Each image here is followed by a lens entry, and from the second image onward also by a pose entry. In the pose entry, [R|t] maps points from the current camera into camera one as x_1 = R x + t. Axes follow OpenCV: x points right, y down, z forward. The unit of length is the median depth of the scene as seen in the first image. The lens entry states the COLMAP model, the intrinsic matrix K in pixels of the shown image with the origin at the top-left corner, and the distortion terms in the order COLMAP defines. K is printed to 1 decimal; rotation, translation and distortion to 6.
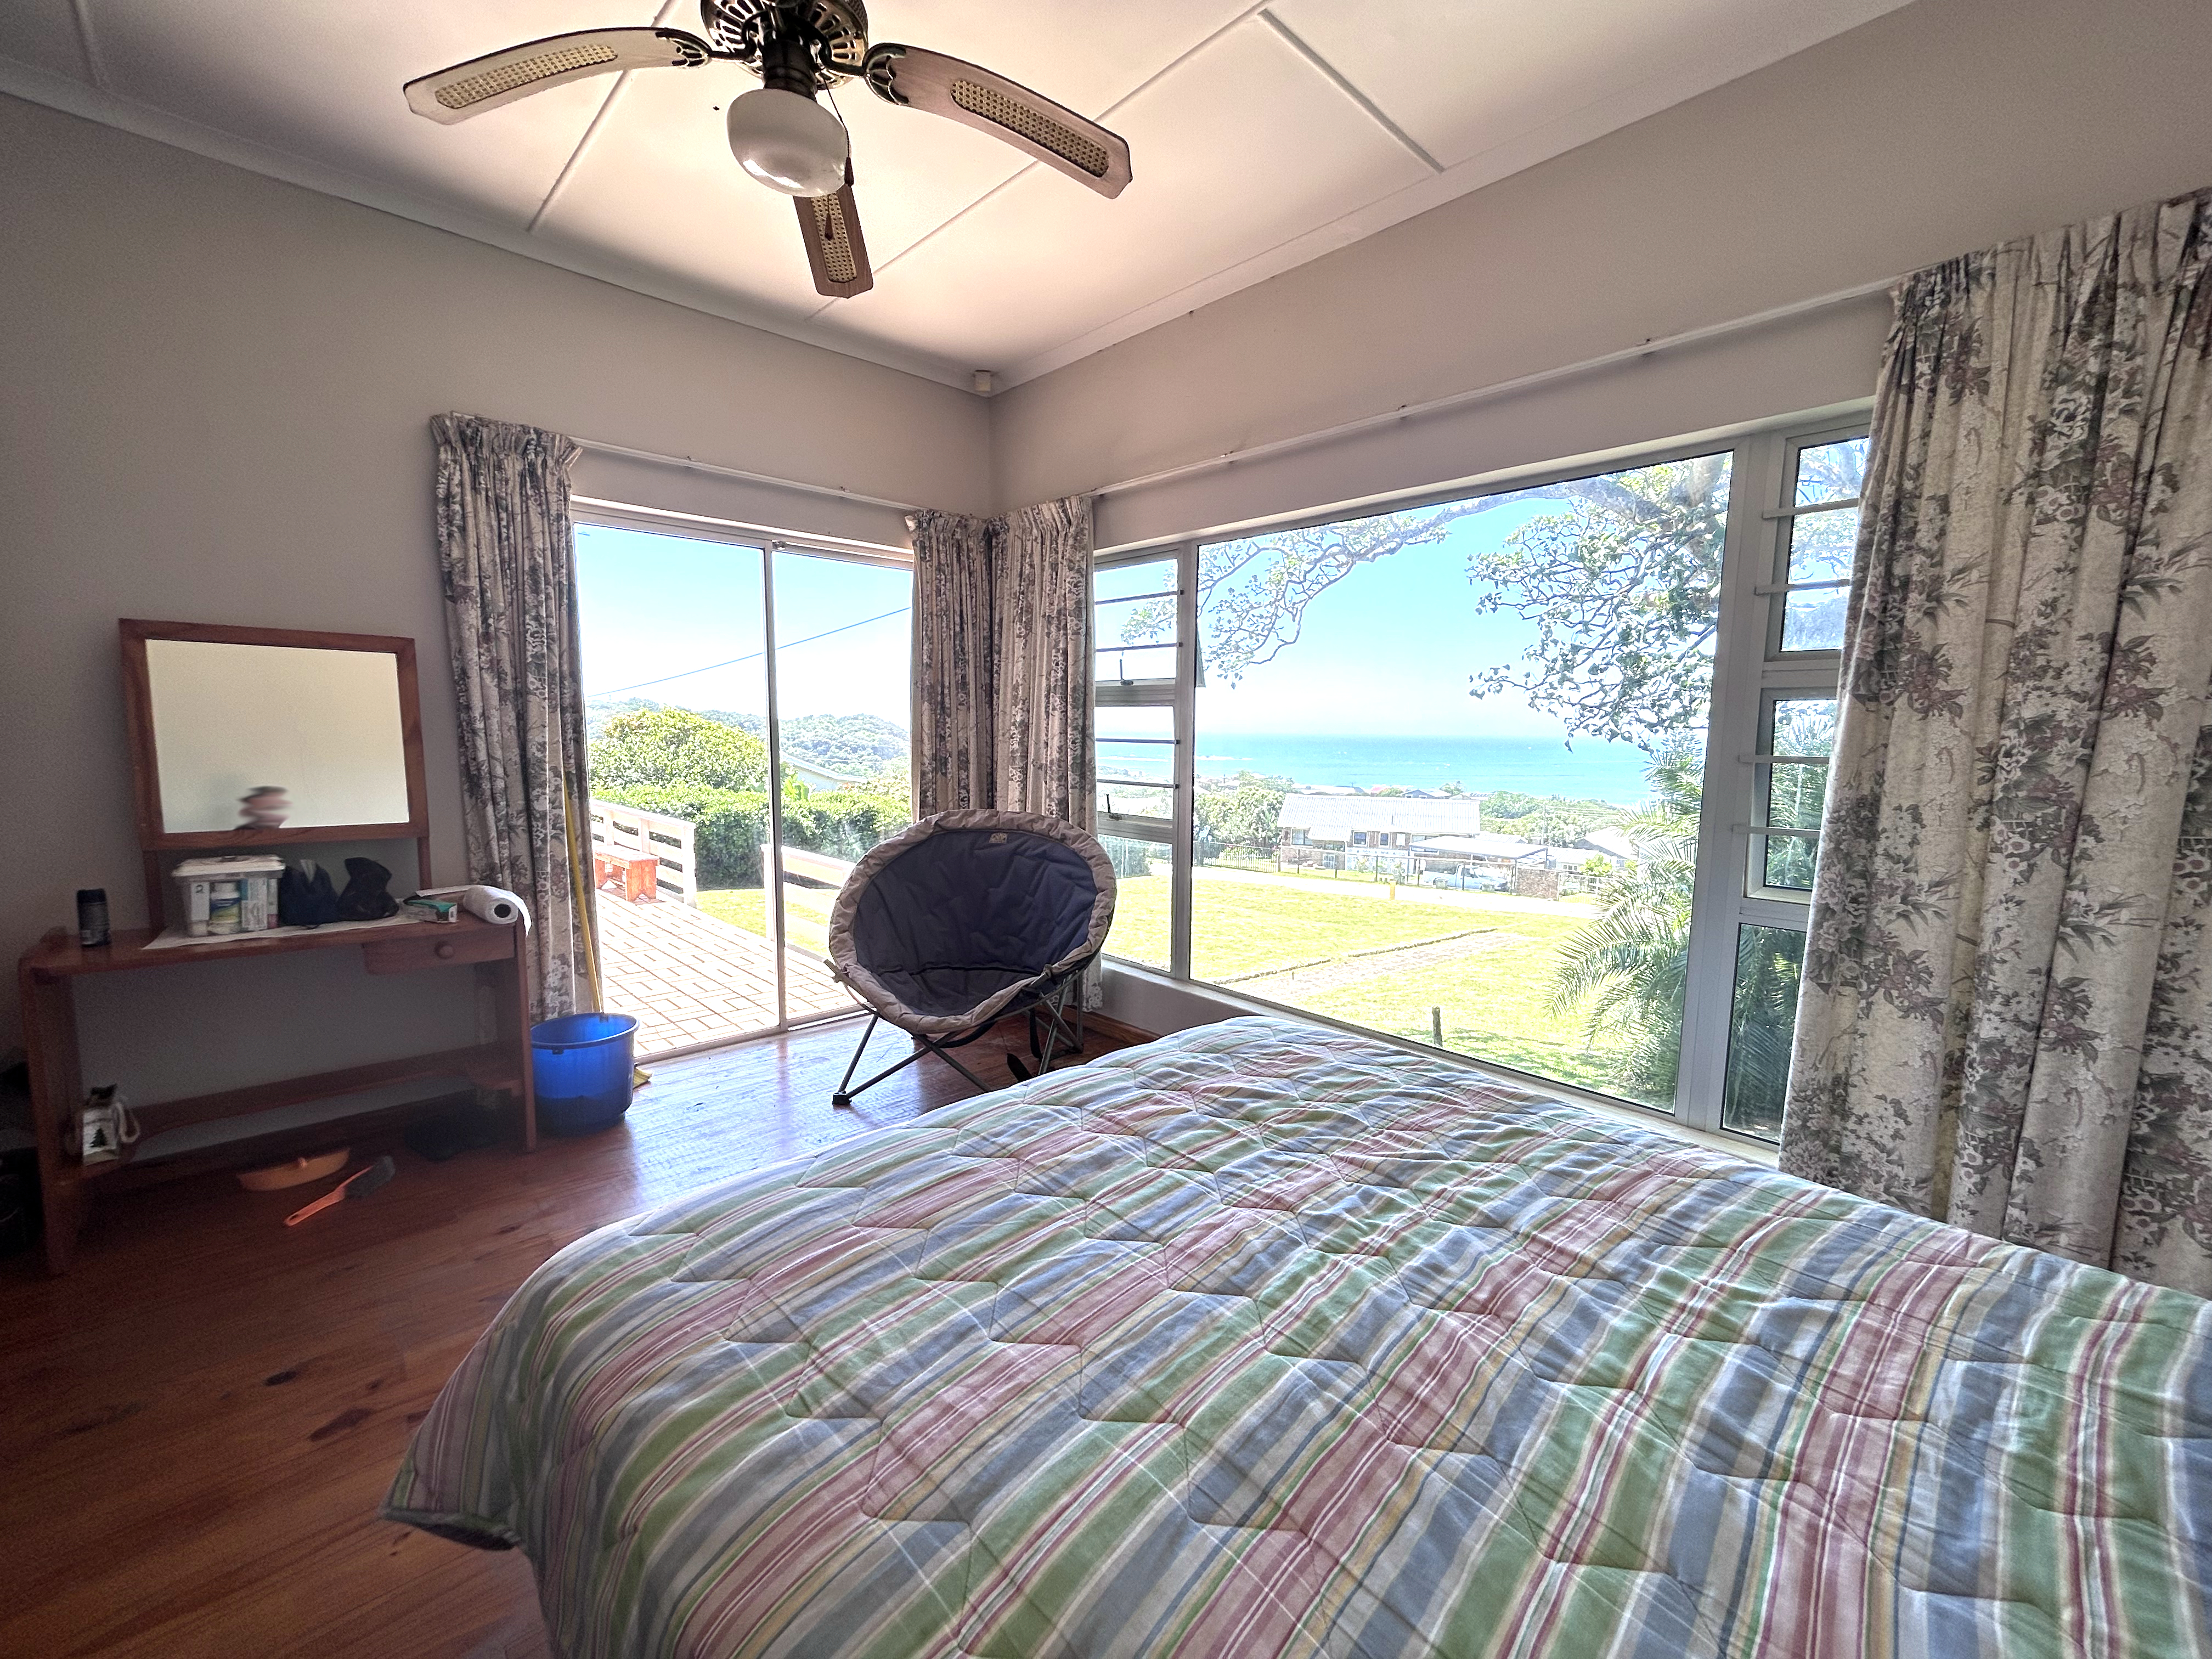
lens RADIAL K [[882.7, 0, 1096.0], [0, 882.7, 832.7], [0, 0, 1]] dist [0.001234, -0.000101]
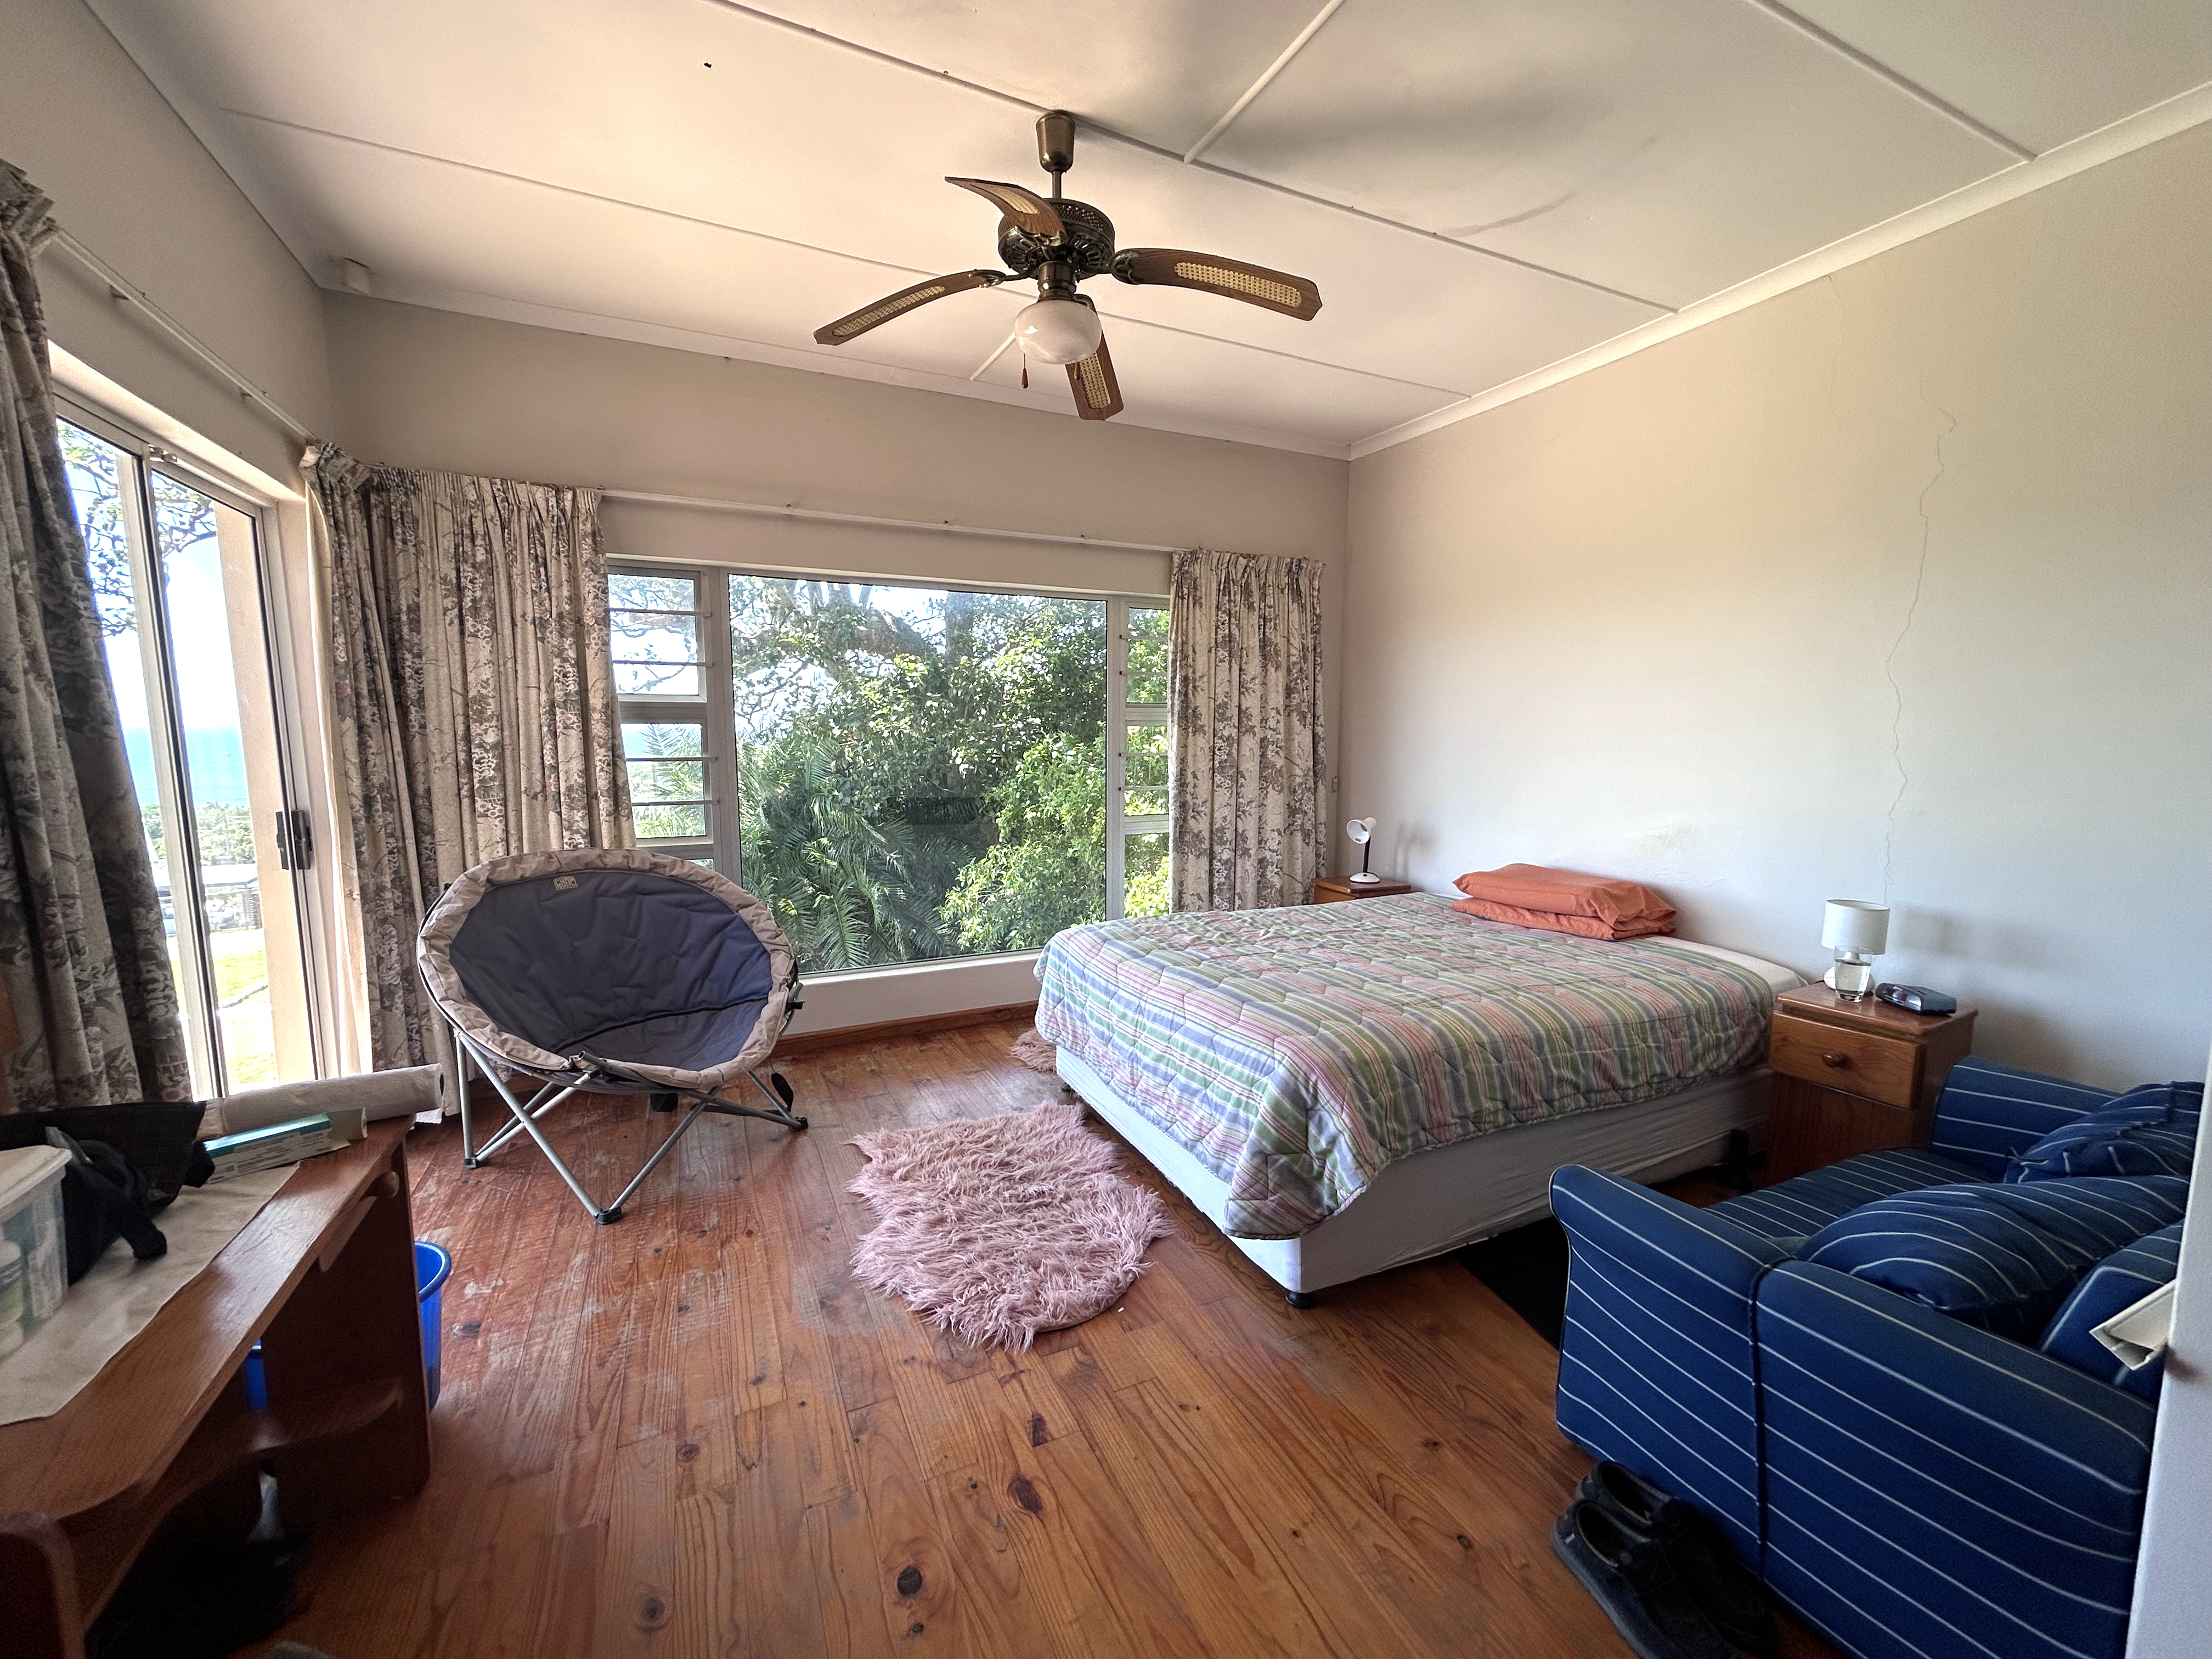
lens RADIAL K [[882.7, 0, 1094.8], [0, 882.7, 831.6], [0, 0, 1]] dist [0.001234, -0.000101]
pose [[0.317417, -0.123819, 0.940168, -1.485717], [0.113714, 0.989255, 0.091891, -0.123888], [-0.941443, 0.077742, 0.328087, 0.491116]]
